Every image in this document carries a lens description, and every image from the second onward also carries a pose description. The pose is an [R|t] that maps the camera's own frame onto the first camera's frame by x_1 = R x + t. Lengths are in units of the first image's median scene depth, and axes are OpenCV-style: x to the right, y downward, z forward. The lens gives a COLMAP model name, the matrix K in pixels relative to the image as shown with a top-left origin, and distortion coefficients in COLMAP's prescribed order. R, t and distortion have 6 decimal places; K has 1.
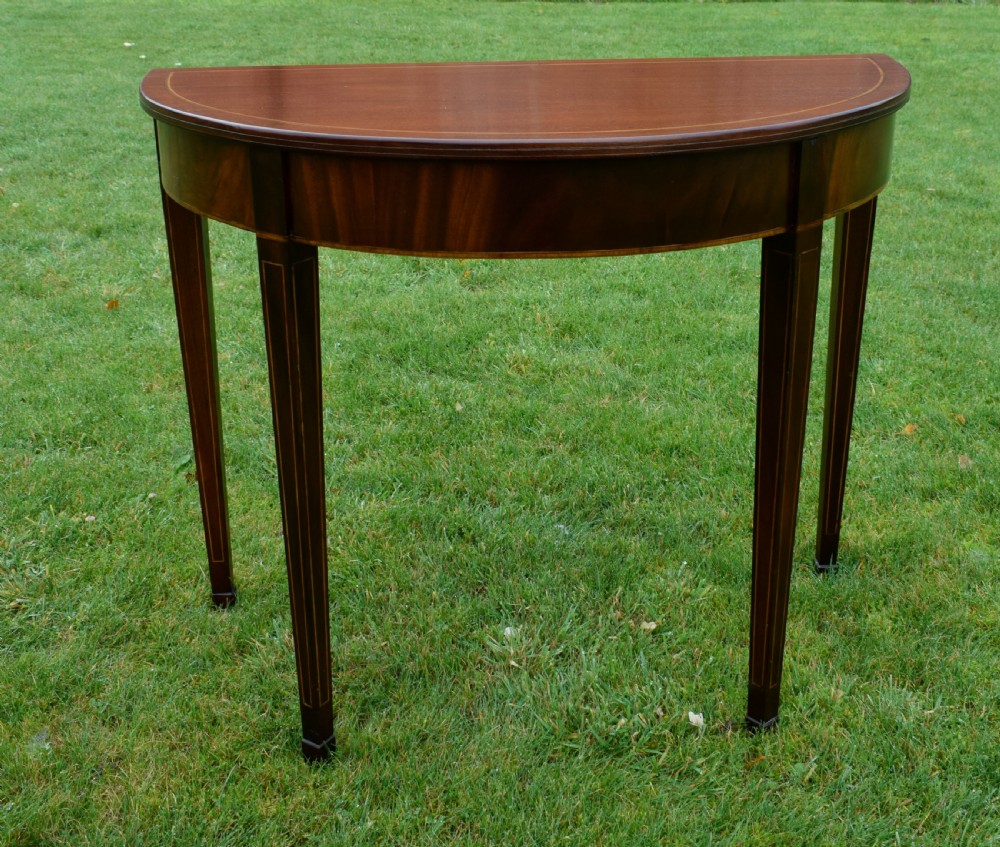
lens RADIAL K [[1259.4, 0, 542.2], [0, 1259.4, 300.5], [0, 0, 1]] dist [-0.022327, 0.000000]
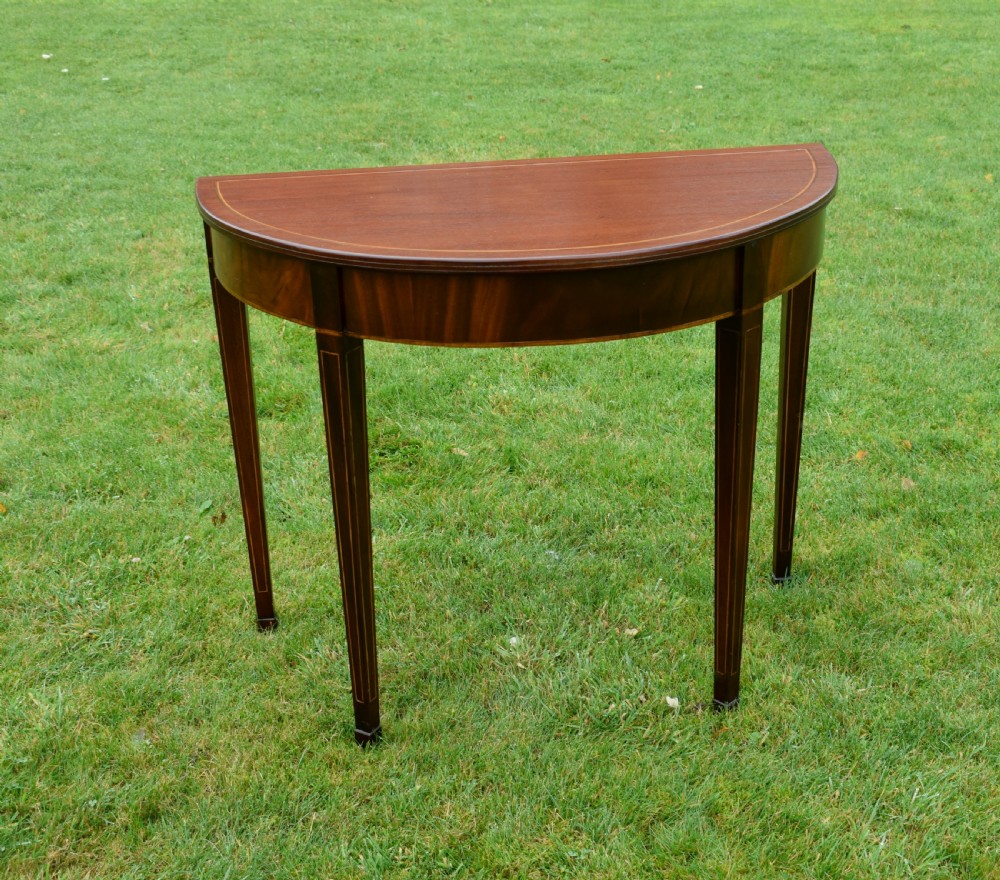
lens RADIAL K [[1429.2, 0, 512.3], [0, 1429.2, 412.5], [0, 0, 1]] dist [-0.015645, 0.000000]
pose [[0.999413, -0.032236, 0.011635, -0.033627], [0.031258, 0.996603, 0.076197, -0.049968], [-0.014052, -0.075789, 0.997025, -0.301814]]
